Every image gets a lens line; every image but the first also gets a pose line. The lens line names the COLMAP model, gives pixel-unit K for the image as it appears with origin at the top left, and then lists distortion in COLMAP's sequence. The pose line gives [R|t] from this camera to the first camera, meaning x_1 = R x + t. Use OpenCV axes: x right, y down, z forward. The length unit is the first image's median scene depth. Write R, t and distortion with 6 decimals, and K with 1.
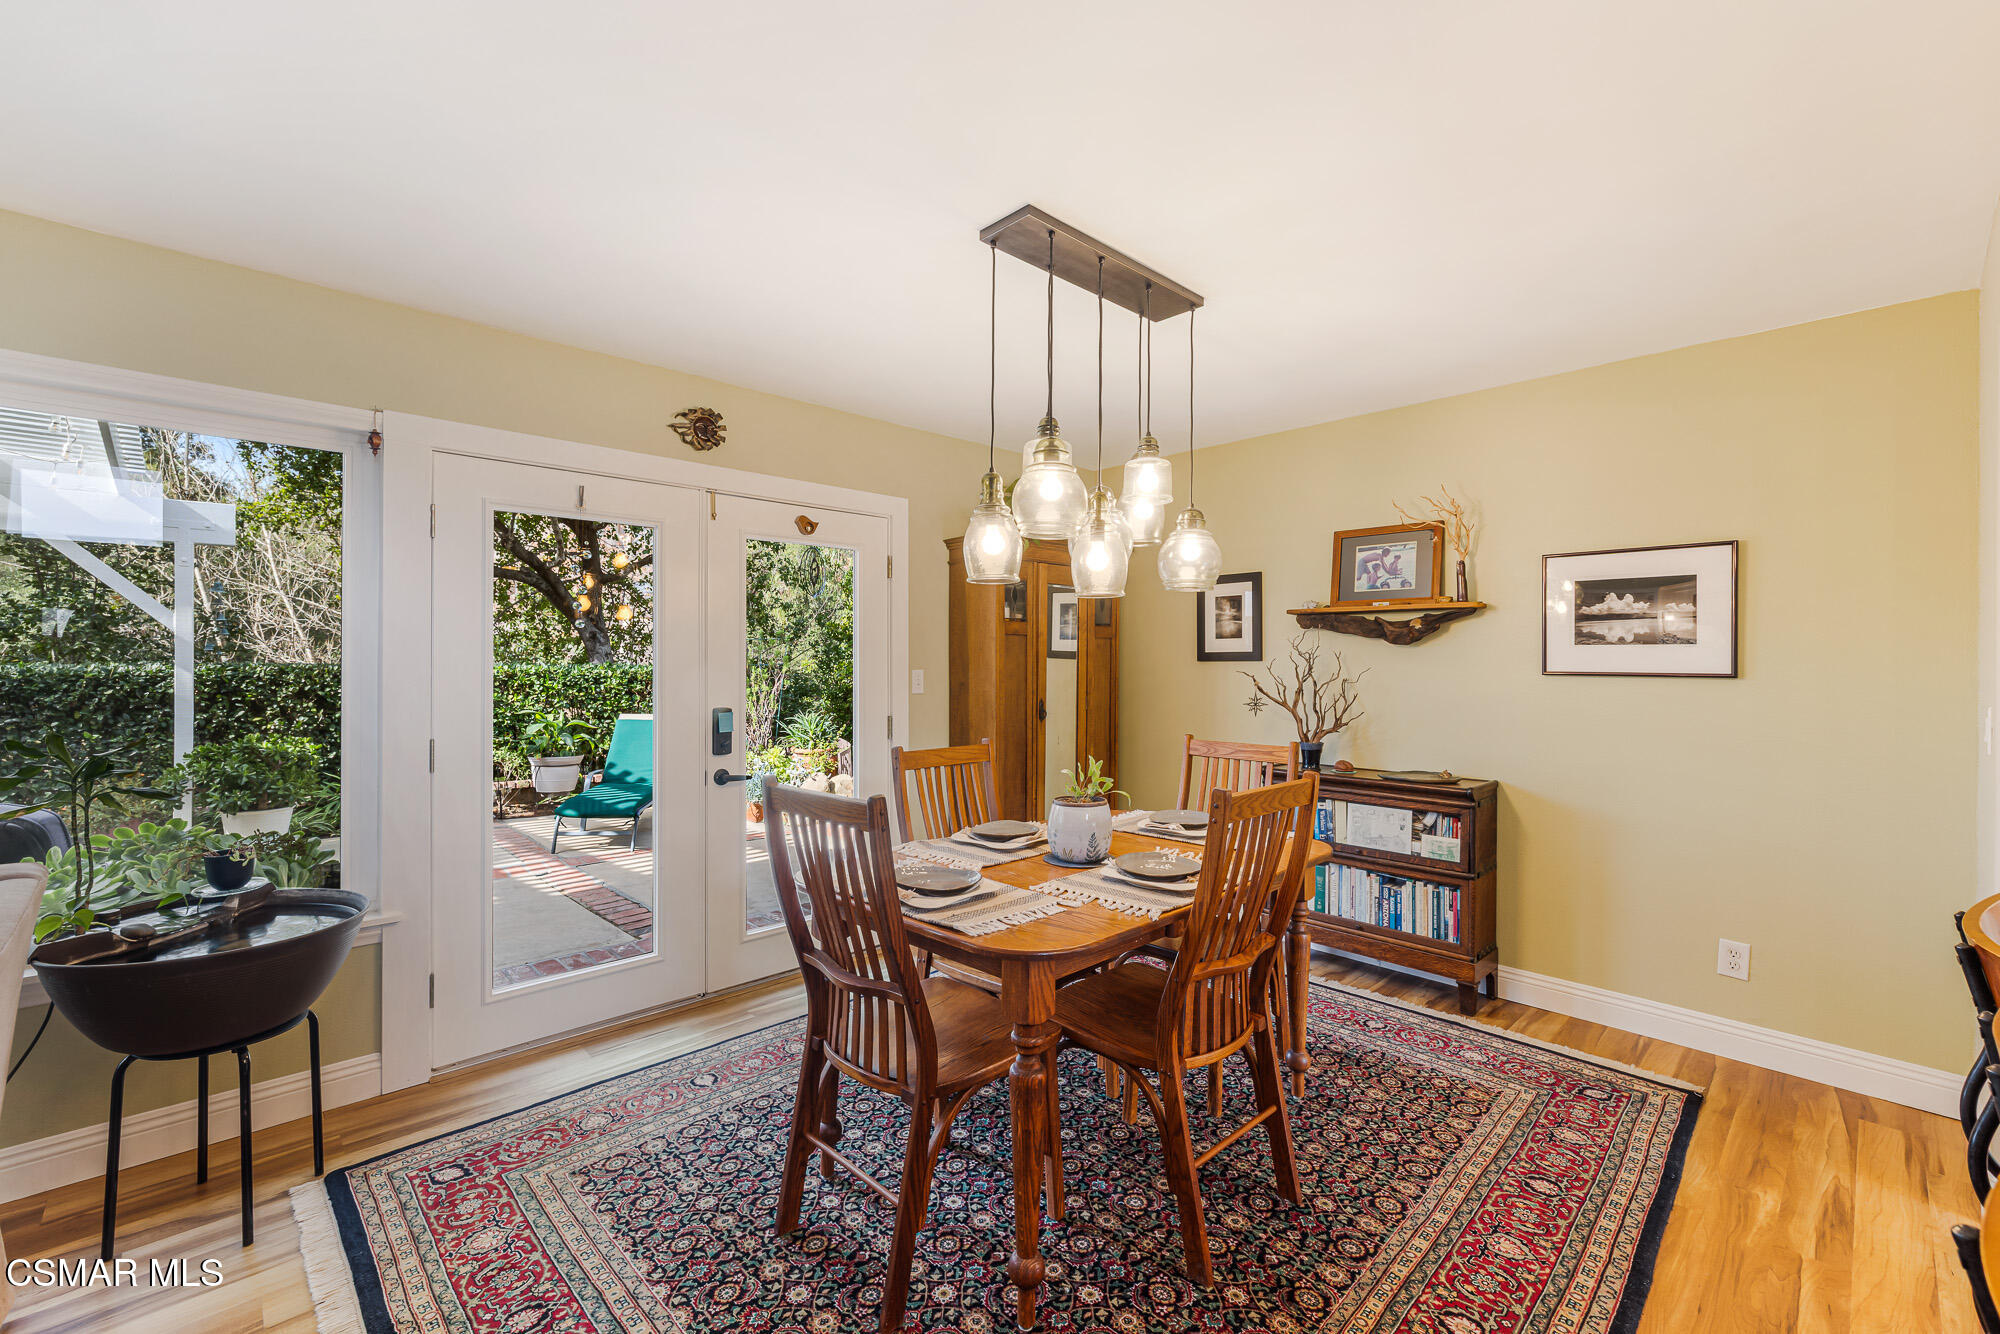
lens RADIAL K [[832.8, 0, 989.5], [0, 832.8, 661.7], [0, 0, 1]] dist [0.000787, 0.000160]
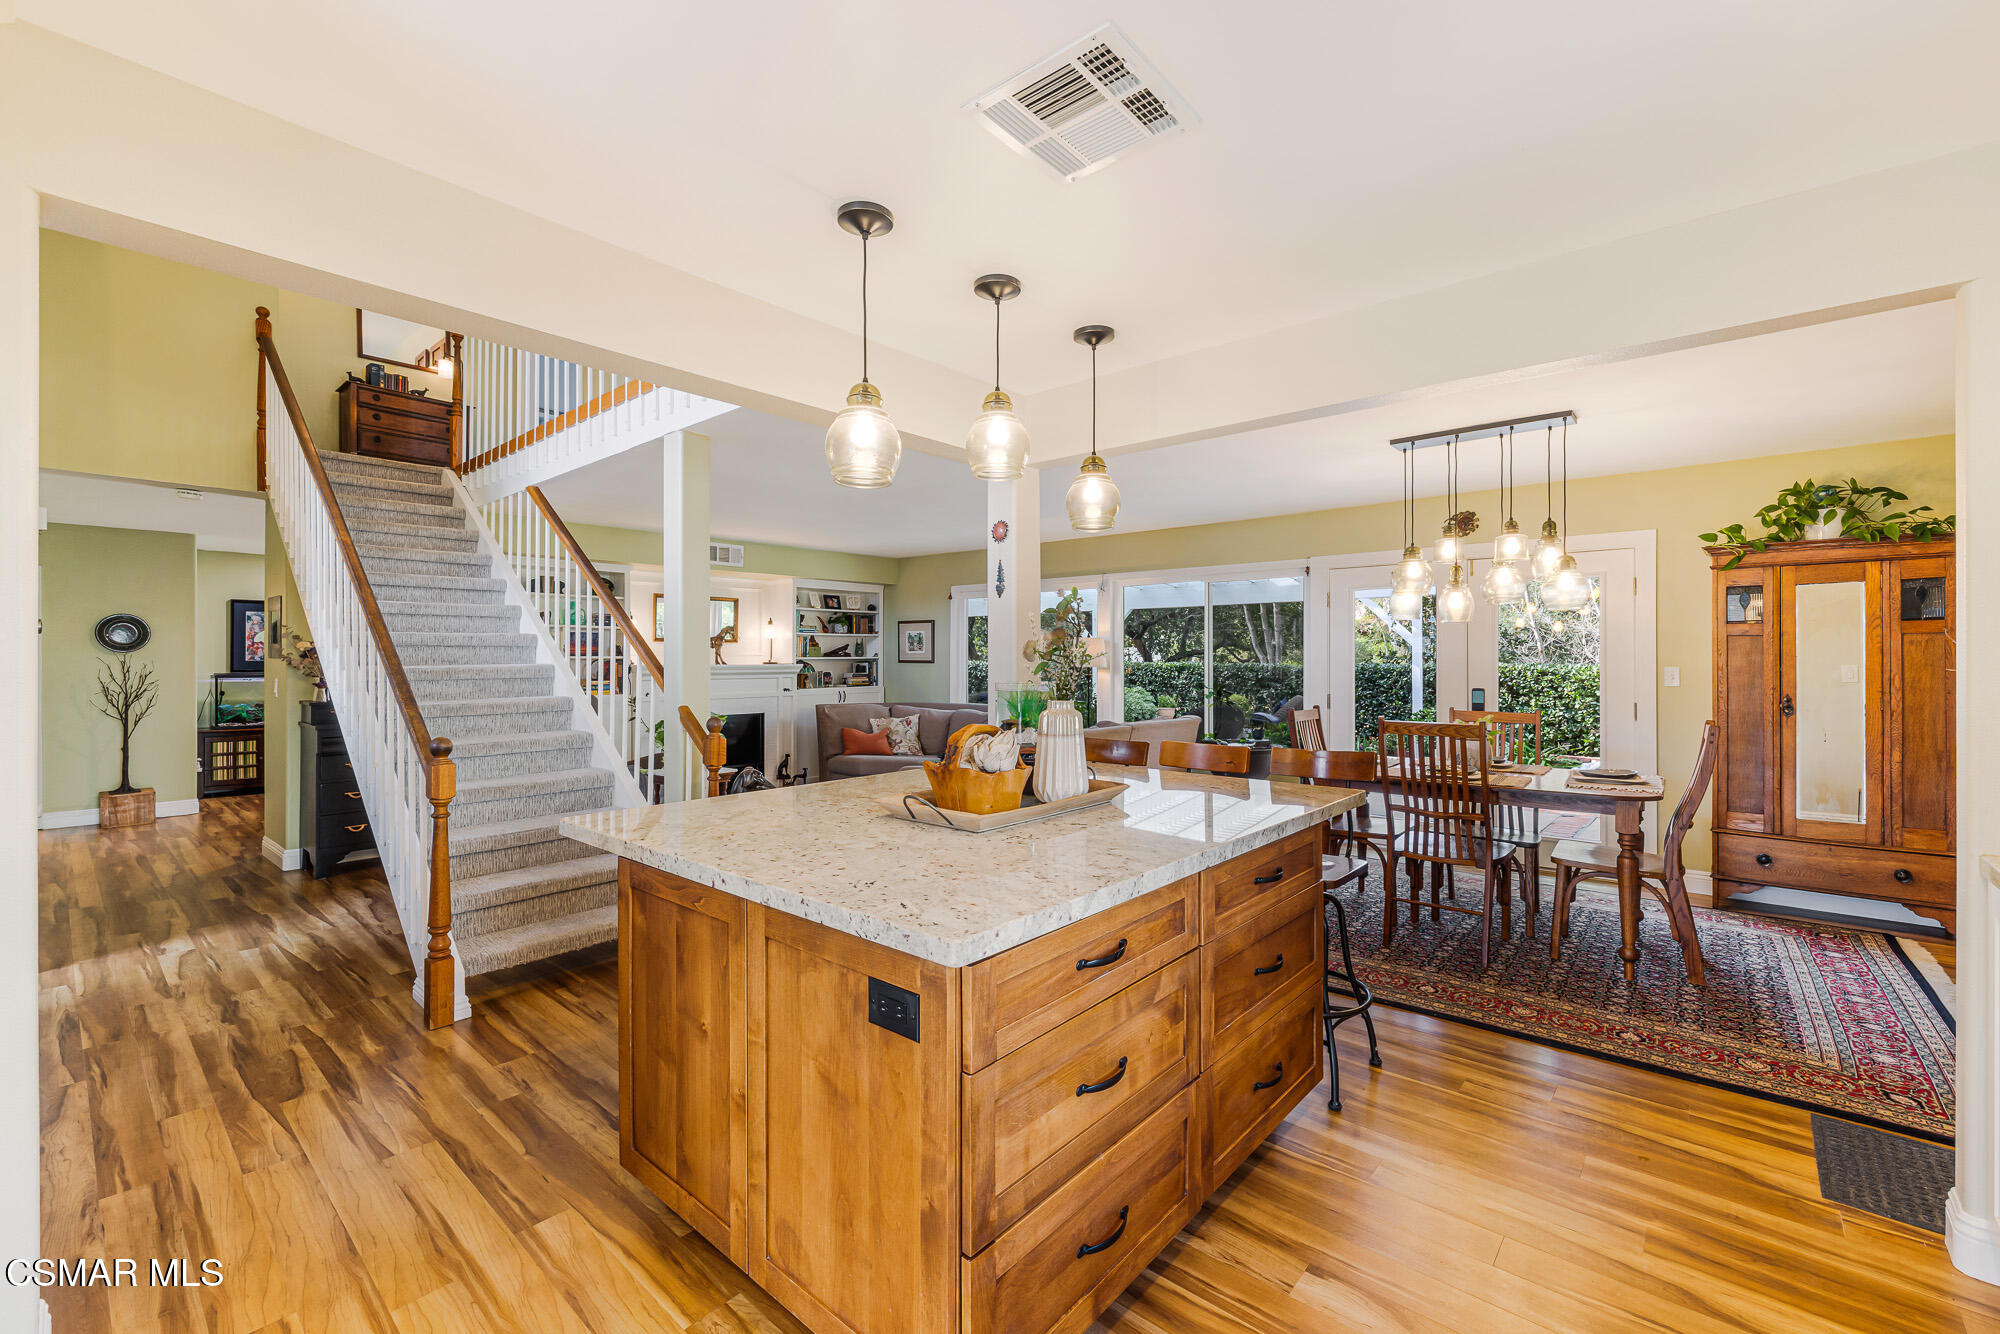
lens RADIAL K [[832.8, 0, 989.5], [0, 832.8, 661.7], [0, 0, 1]] dist [0.000787, 0.000160]
pose [[0.089326, -0.003255, -0.995997, 1.241309], [-0.002037, 0.999992, -0.003450, 0.010947], [0.996000, 0.002337, 0.089318, -0.114354]]
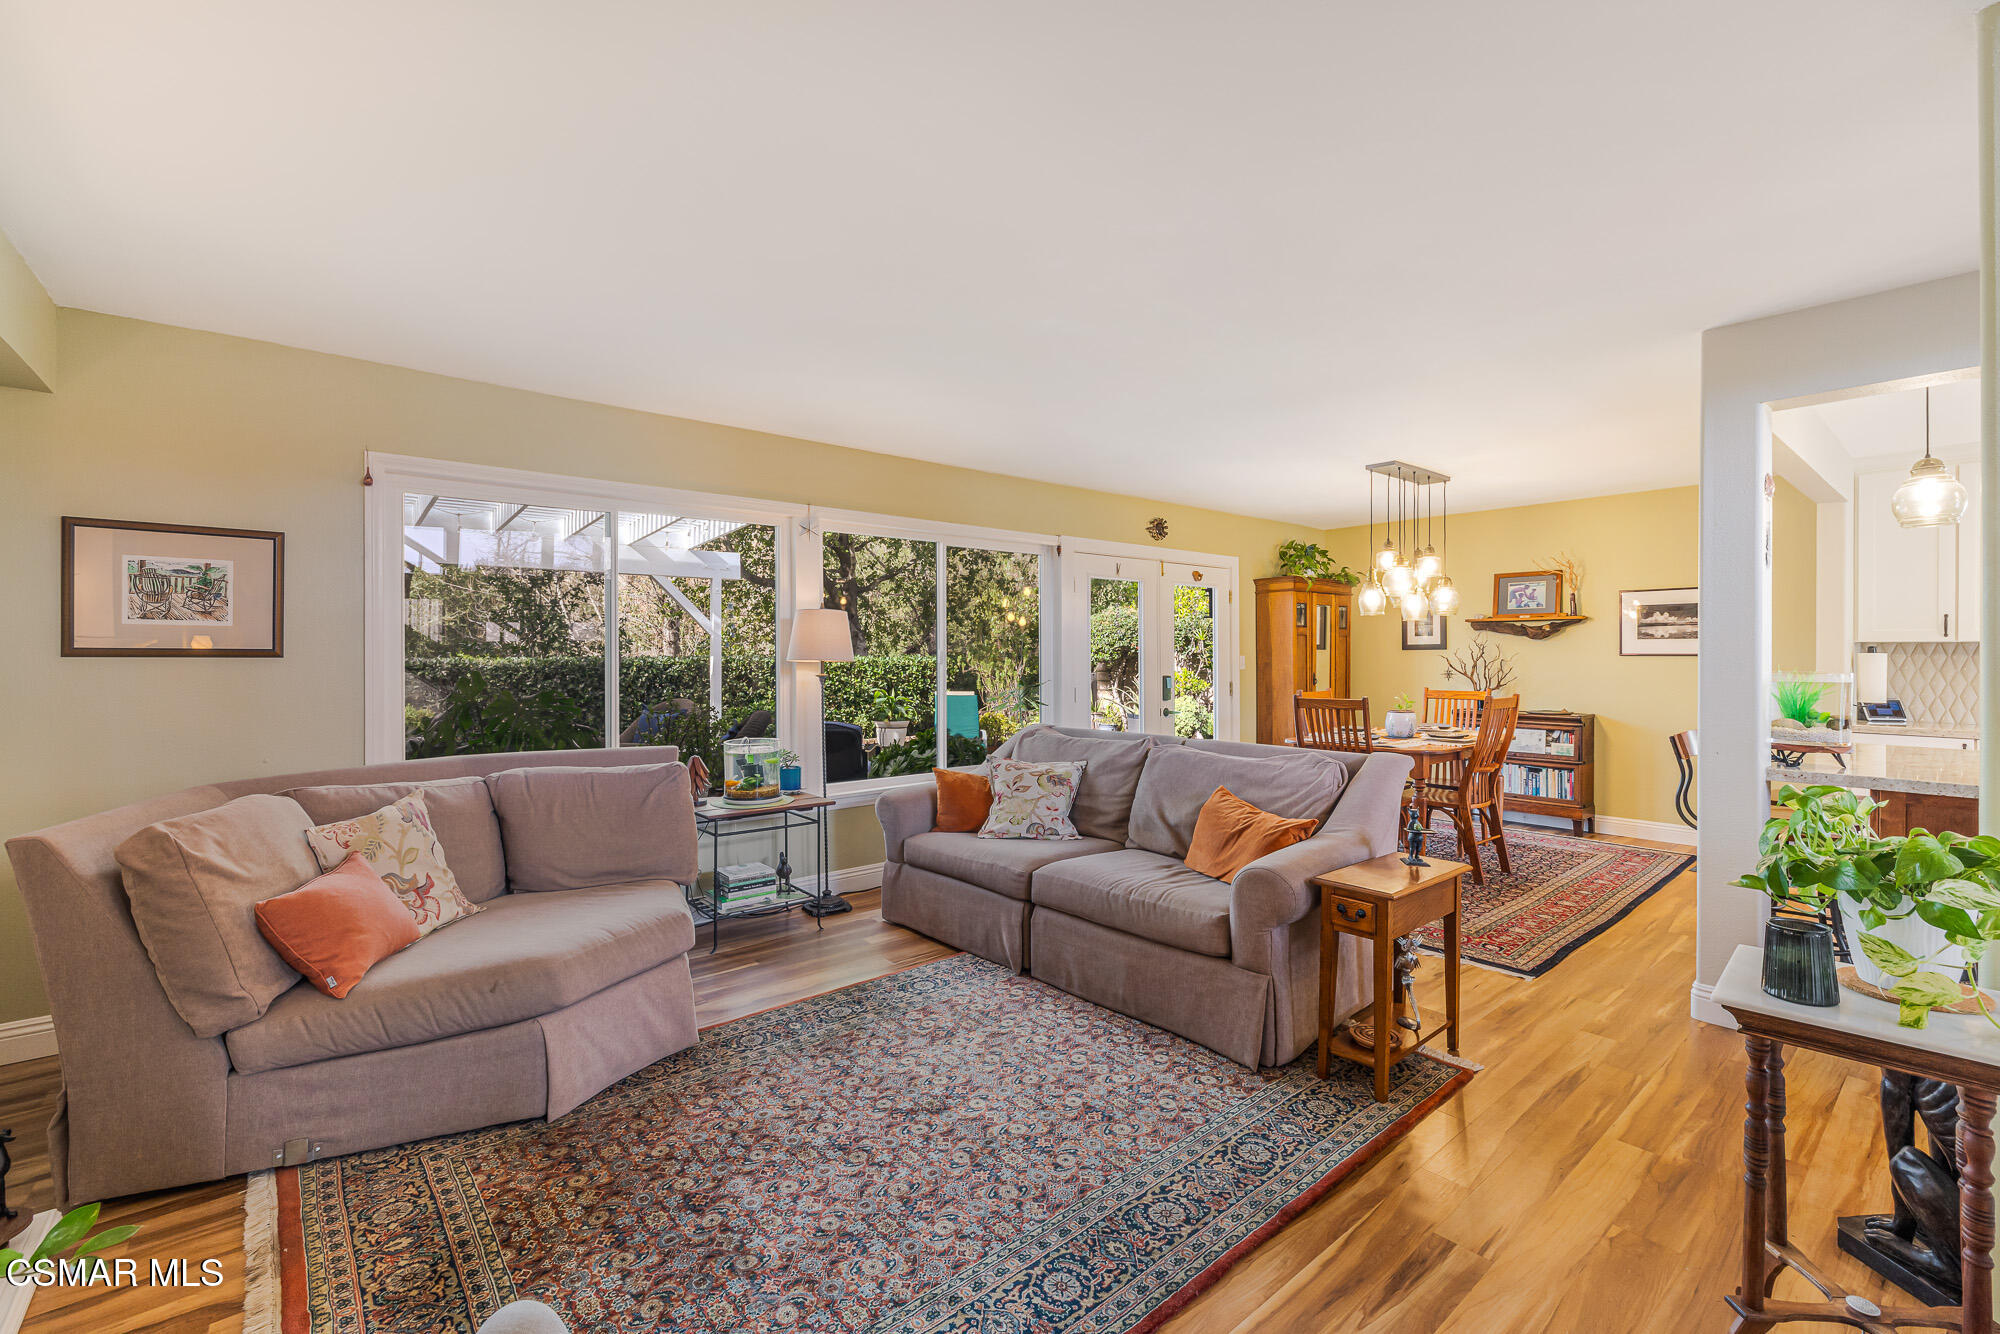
lens RADIAL K [[849.4, 0, 995.7], [0, 849.4, 656.6], [0, 0, 1]] dist [0.000995, 0.000166]
pose [[0.998067, -0.004800, -0.061967, -0.585534], [0.004858, 0.999988, 0.000782, 0.009383], [0.061962, -0.001082, 0.998078, -0.942938]]
